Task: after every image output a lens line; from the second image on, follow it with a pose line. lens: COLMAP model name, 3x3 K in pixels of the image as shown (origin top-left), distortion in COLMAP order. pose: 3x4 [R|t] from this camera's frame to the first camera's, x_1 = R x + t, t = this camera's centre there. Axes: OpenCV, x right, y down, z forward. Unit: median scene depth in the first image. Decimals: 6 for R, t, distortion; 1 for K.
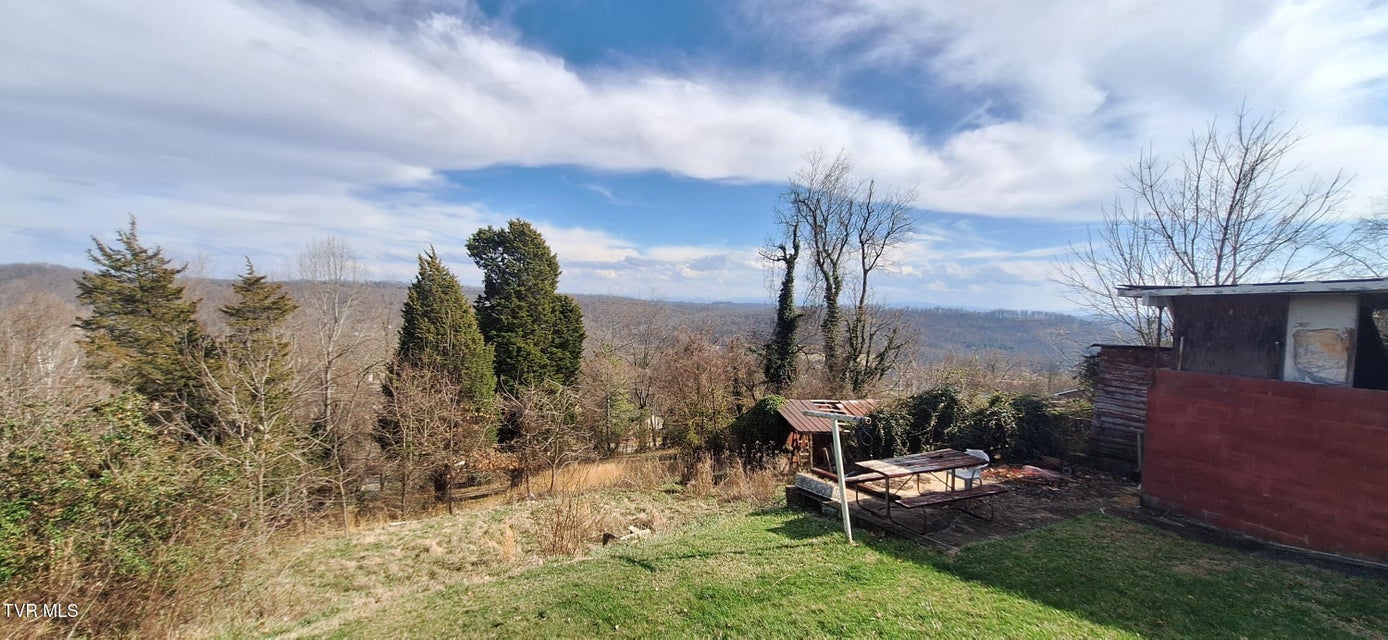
lens RADIAL K [[552.9, 0, 701.0], [0, 552.9, 328.2], [0, 0, 1]] dist [-0.004075, 0.002735]
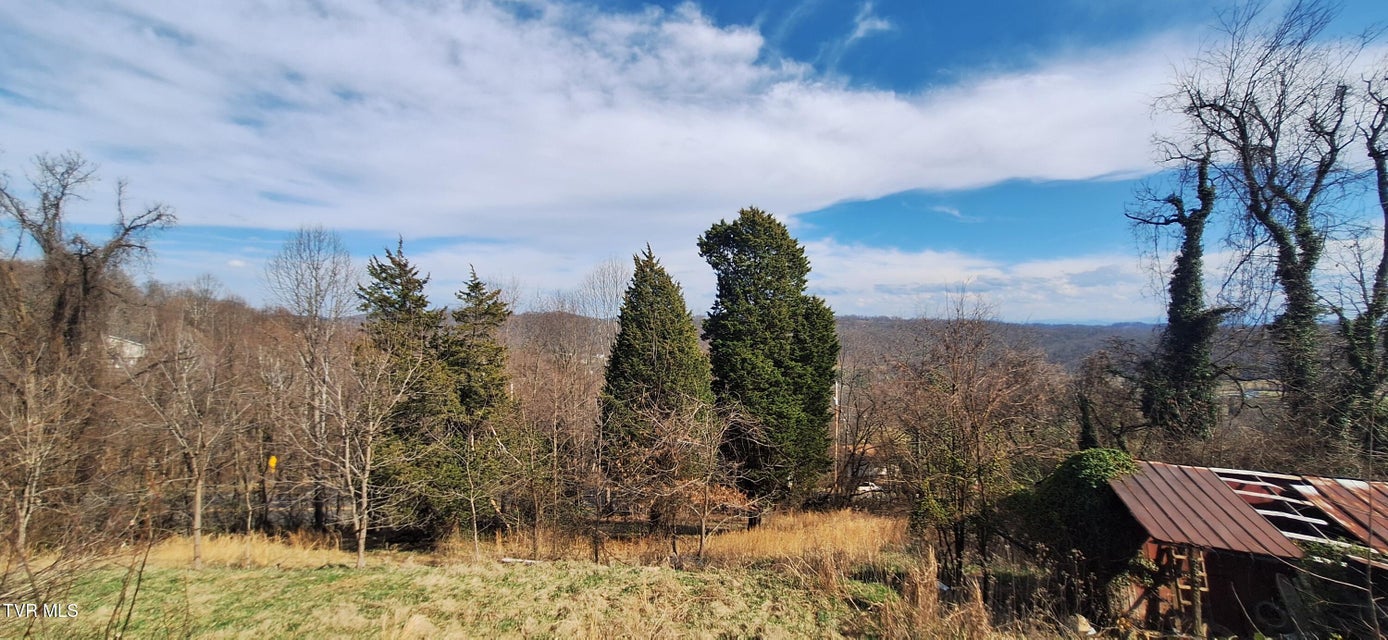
lens RADIAL K [[552.9, 0, 708.2], [0, 552.9, 327.8], [0, 0, 1]] dist [-0.004075, 0.002735]
pose [[0.818670, -0.027706, -0.573595, 0.080477], [-0.002317, 0.998668, -0.051545, 0.025537], [0.574259, 0.043528, 0.817515, 0.253343]]
